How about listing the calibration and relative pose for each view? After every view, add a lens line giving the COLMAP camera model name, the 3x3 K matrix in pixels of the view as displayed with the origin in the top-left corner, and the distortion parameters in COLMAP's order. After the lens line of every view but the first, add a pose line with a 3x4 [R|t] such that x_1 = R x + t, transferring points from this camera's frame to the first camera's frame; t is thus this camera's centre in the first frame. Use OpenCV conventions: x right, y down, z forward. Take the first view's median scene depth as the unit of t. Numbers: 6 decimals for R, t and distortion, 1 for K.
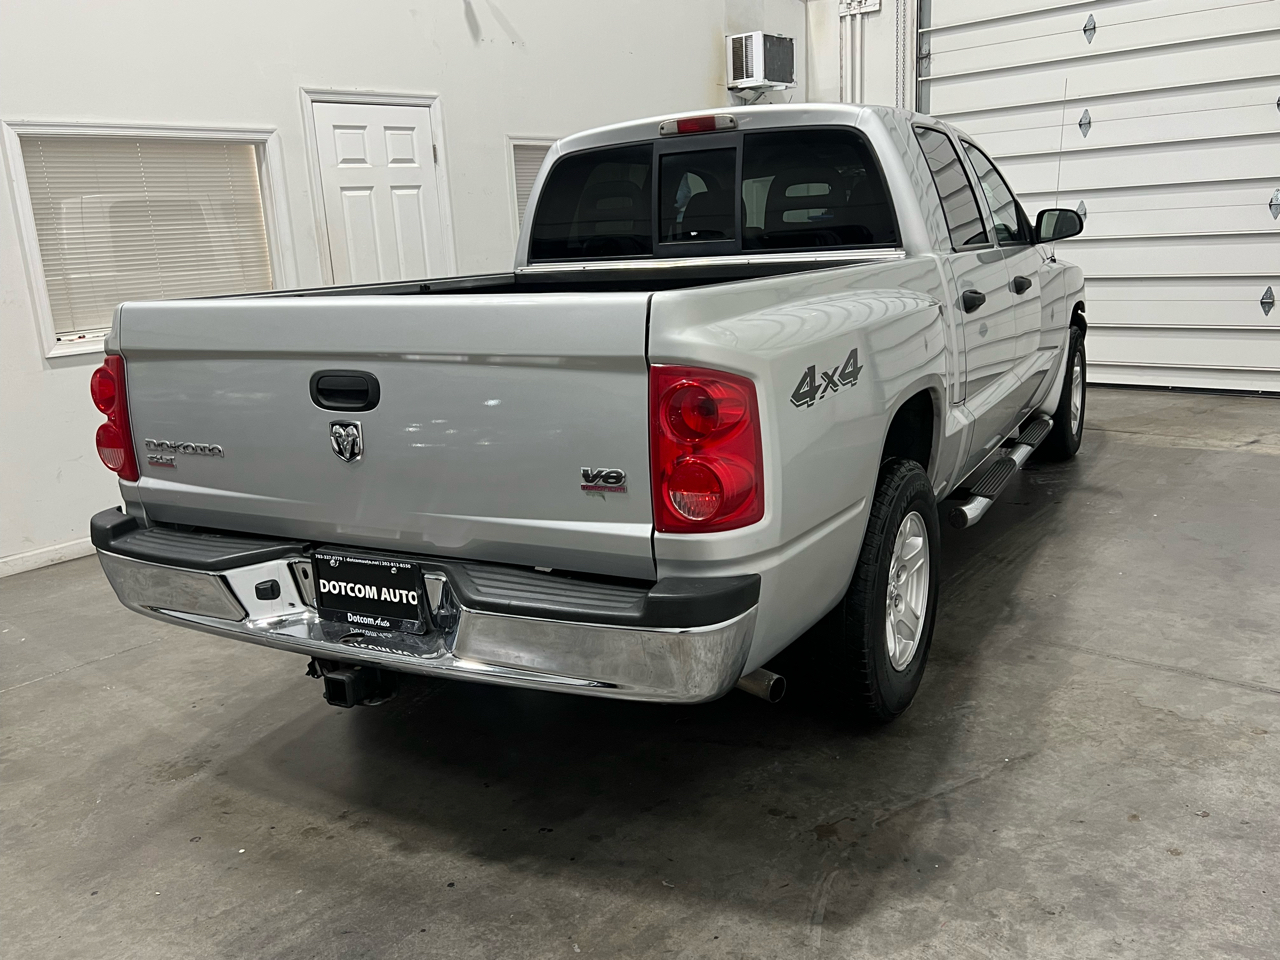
lens RADIAL K [[1076.9, 0, 640.0], [0, 1076.9, 480.0], [0, 0, 1]] dist [0.065496, -0.084665]
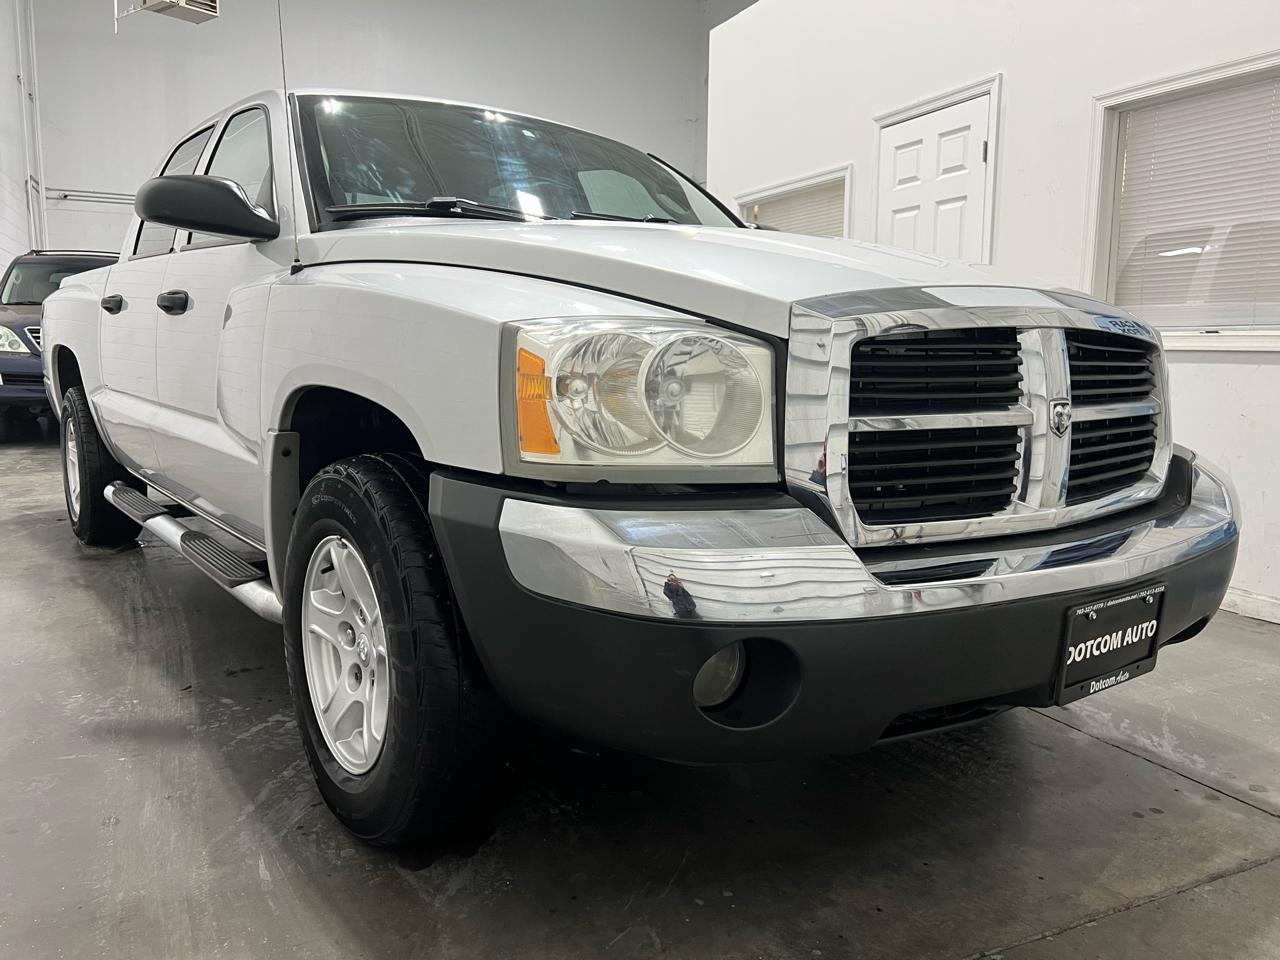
lens RADIAL K [[960.3, 0, 640.6], [0, 960.3, 483.3], [0, 0, 1]] dist [0.053335, -0.056963]
pose [[-0.409006, 0.175386, -0.895519, 1.416854], [-0.202593, 0.939413, 0.276512, -0.530413], [0.889759, 0.294521, -0.348693, 2.649125]]
